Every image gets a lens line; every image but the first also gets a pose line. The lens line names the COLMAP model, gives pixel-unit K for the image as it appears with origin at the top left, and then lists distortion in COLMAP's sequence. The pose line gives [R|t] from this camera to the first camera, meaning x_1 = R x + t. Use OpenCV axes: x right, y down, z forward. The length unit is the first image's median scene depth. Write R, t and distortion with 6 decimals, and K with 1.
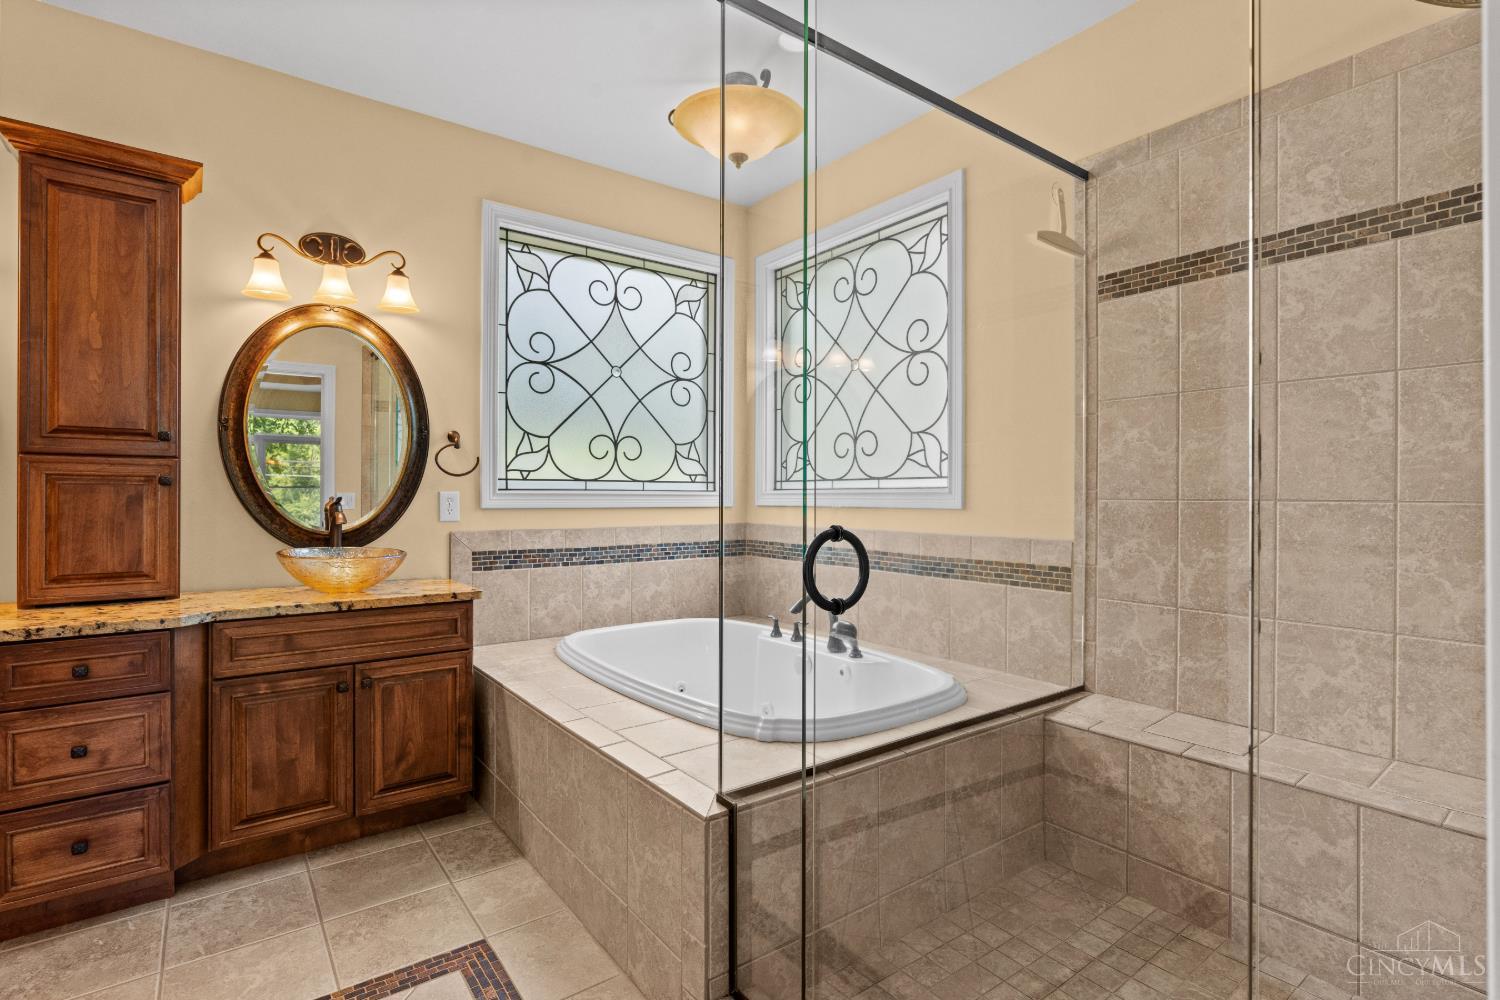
lens RADIAL K [[727.2, 0, 751.7], [0, 727.2, 497.5], [0, 0, 1]] dist [-0.002565, 0.000567]
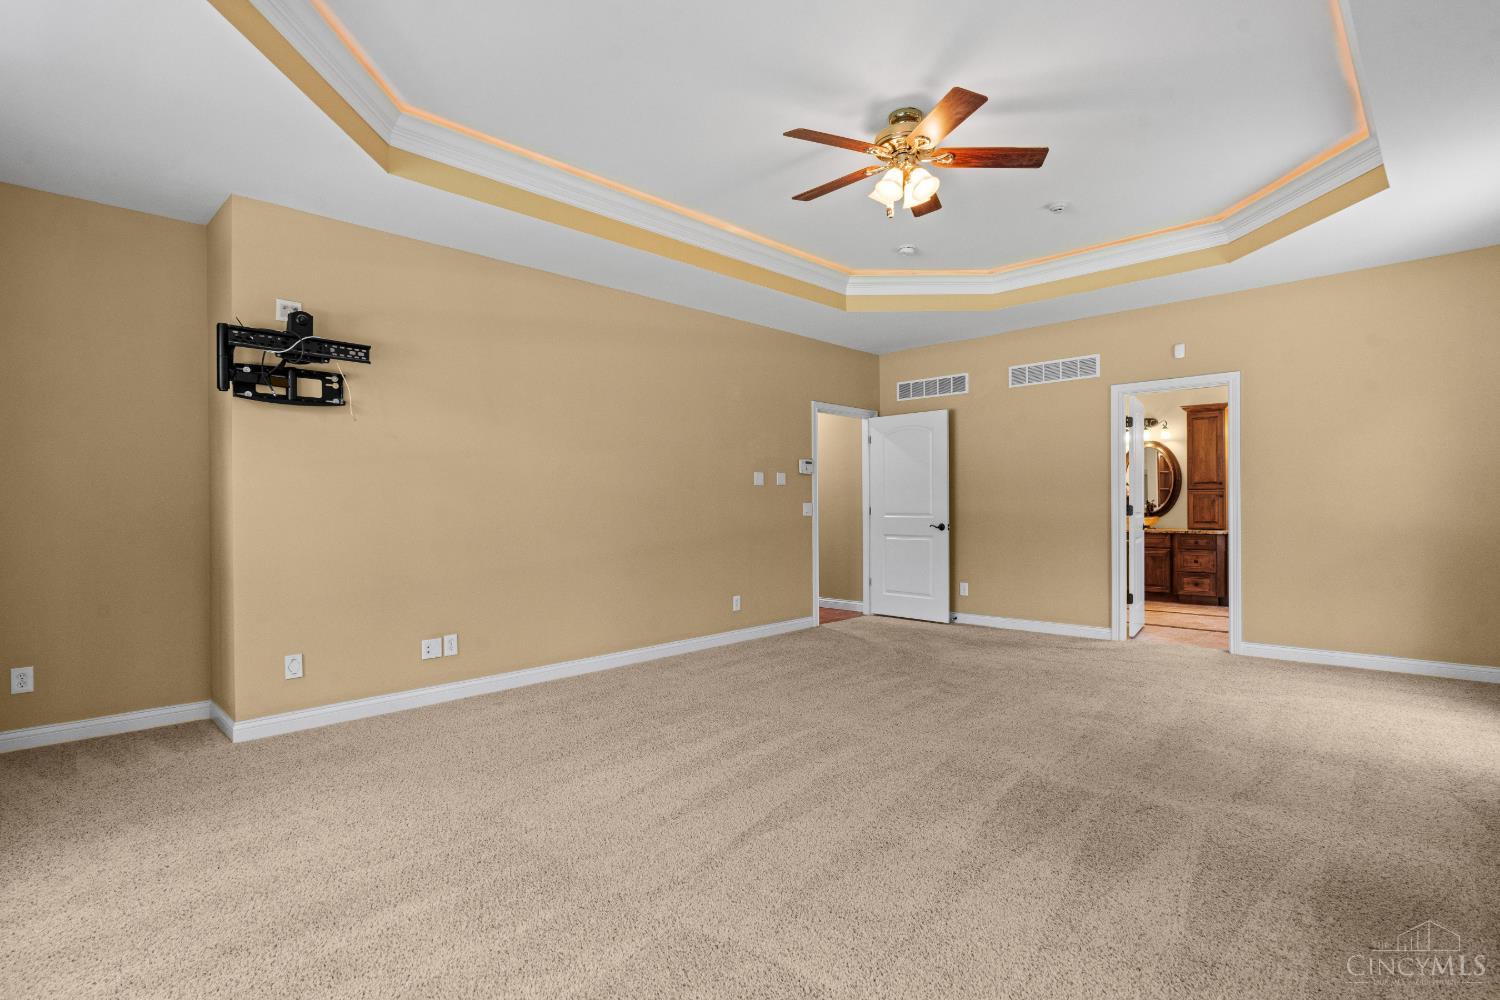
lens RADIAL K [[729.2, 0, 750.1], [0, 729.2, 510.4], [0, 0, 1]] dist [0.000318, 0.000195]
pose [[0.160069, 0.000175, -0.987106, 2.416319], [0.013140, 0.999911, 0.002308, 0.009464], [0.987018, -0.013340, 0.160053, -1.896156]]
